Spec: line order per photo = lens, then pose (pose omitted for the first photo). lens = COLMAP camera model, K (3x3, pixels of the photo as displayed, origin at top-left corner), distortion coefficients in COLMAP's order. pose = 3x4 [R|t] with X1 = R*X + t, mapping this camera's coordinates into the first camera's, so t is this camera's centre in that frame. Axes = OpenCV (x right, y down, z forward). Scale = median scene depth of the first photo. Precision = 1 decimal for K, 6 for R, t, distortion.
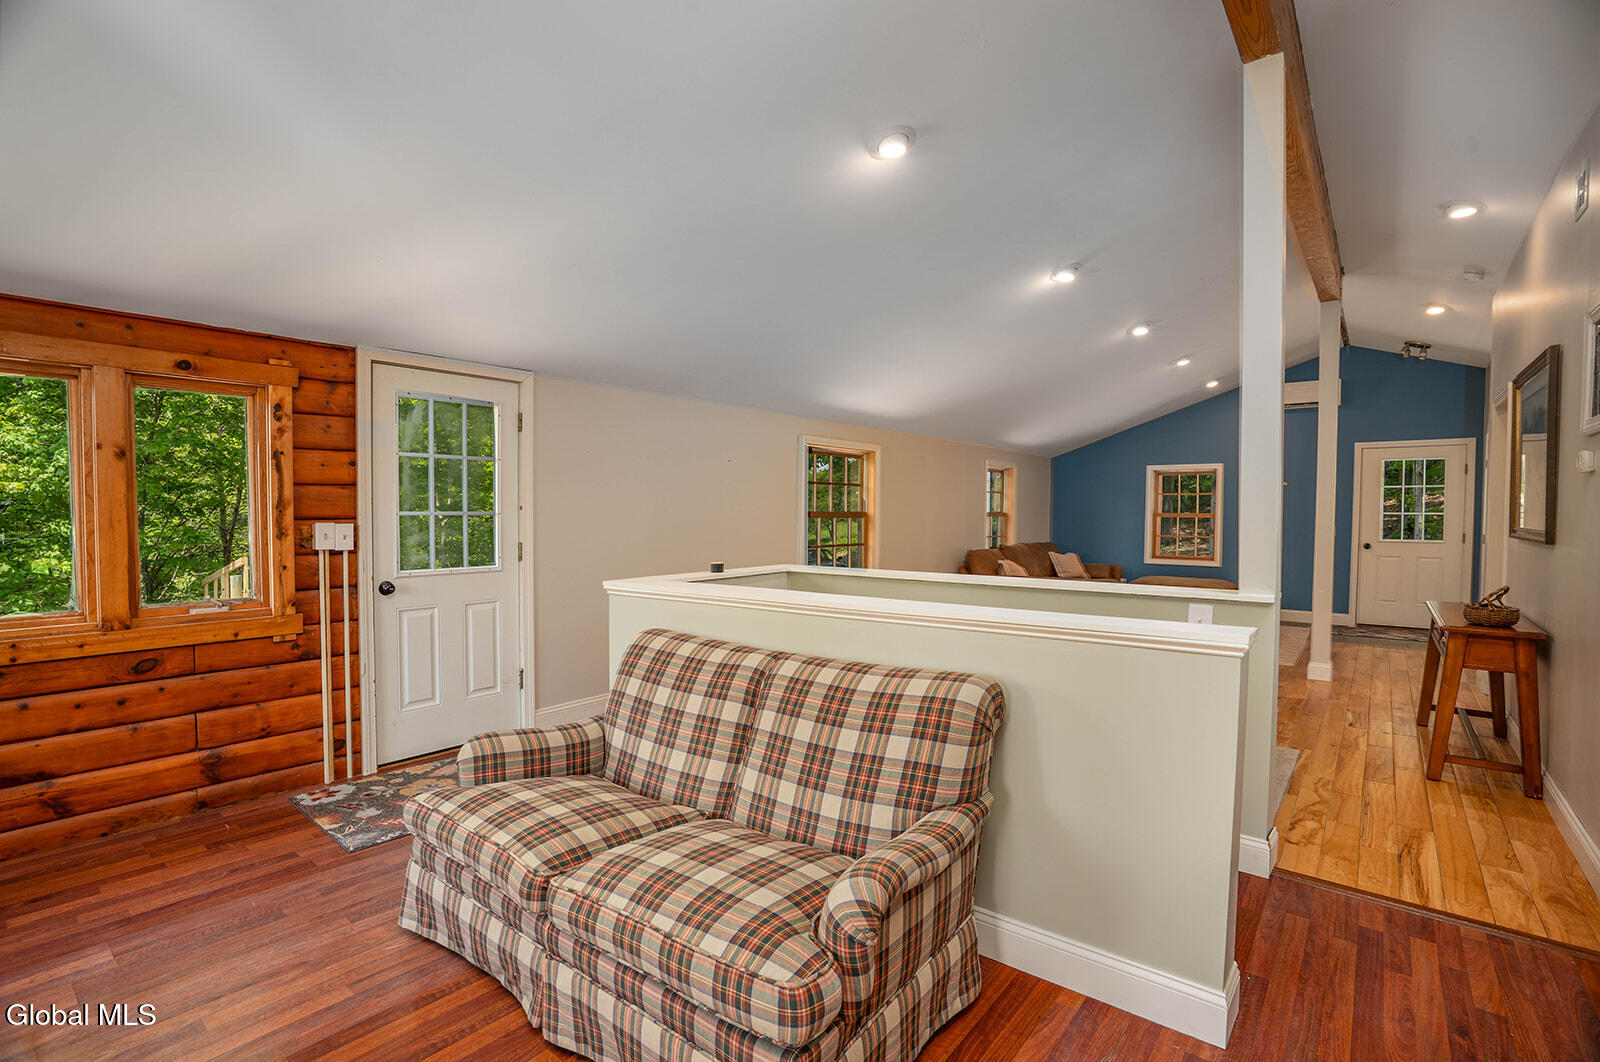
lens RADIAL K [[768.2, 0, 800.0], [0, 768.2, 531.0], [0, 0, 1]] dist [-0.002204, -0.000145]
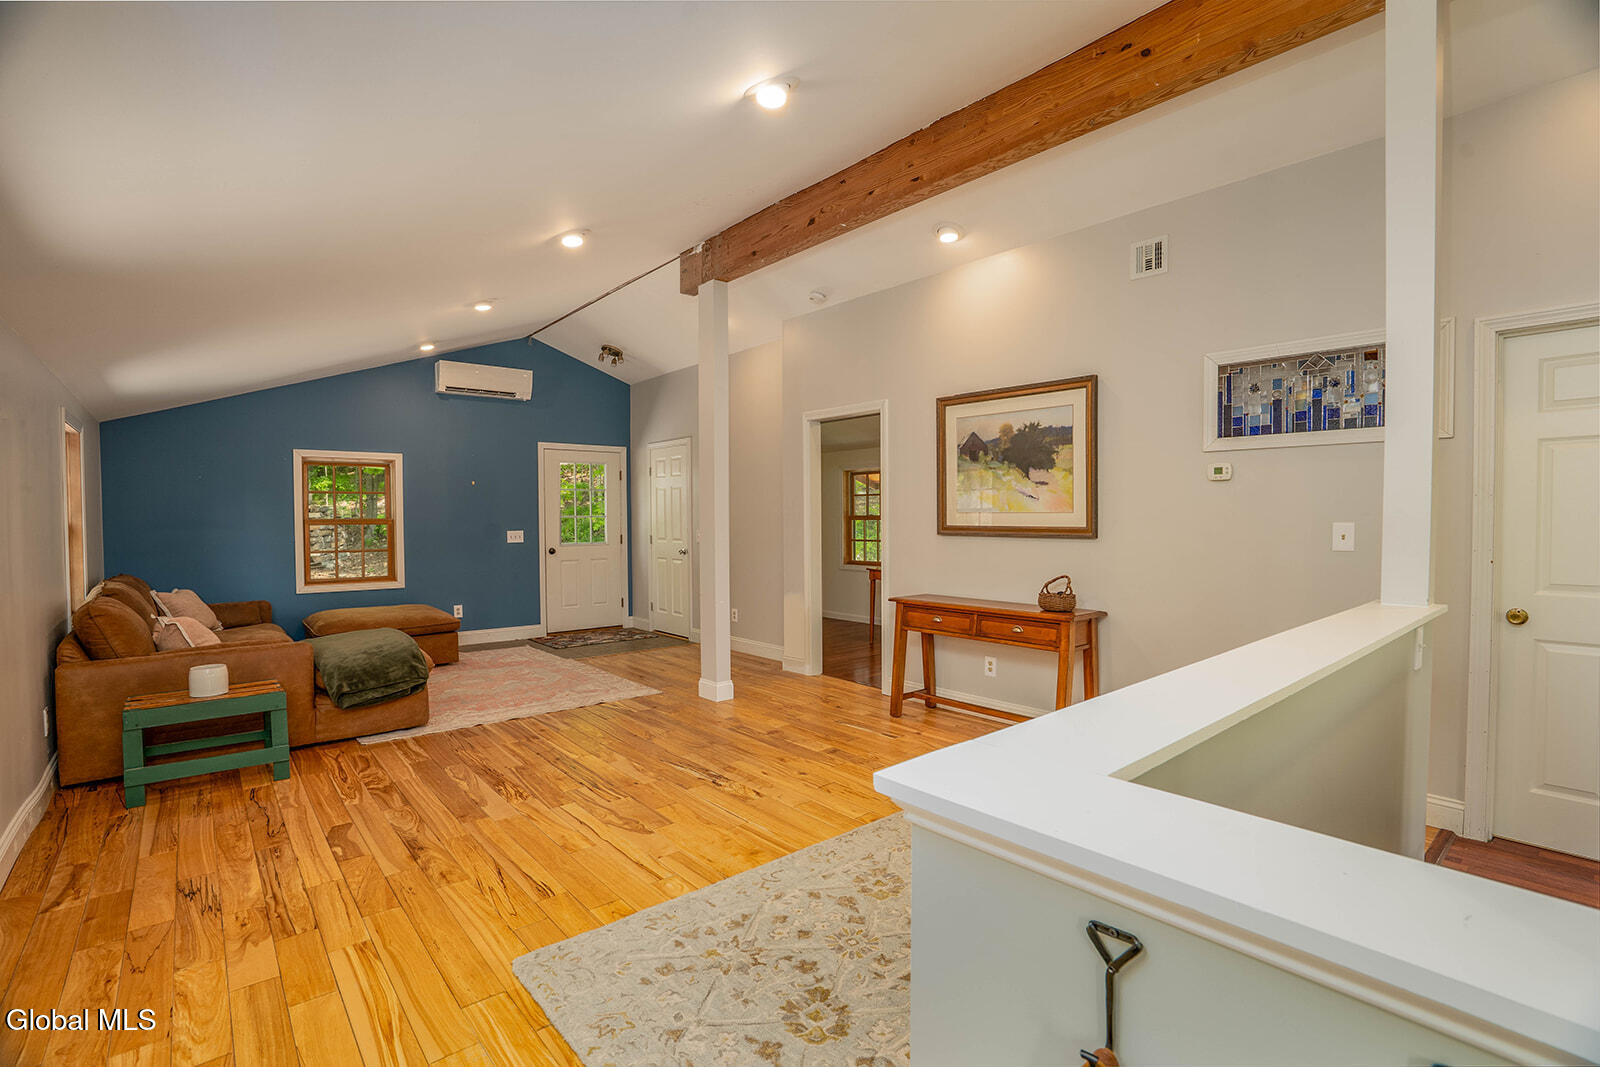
lens RADIAL K [[749.9, 0, 784.6], [0, 749.9, 534.2], [0, 0, 1]] dist [-0.057382, 0.019172]
pose [[0.205628, -0.028226, 0.978223, -0.111242], [0.034551, 0.999170, 0.021568, -0.011552], [-0.978020, 0.029363, 0.206433, 0.525678]]
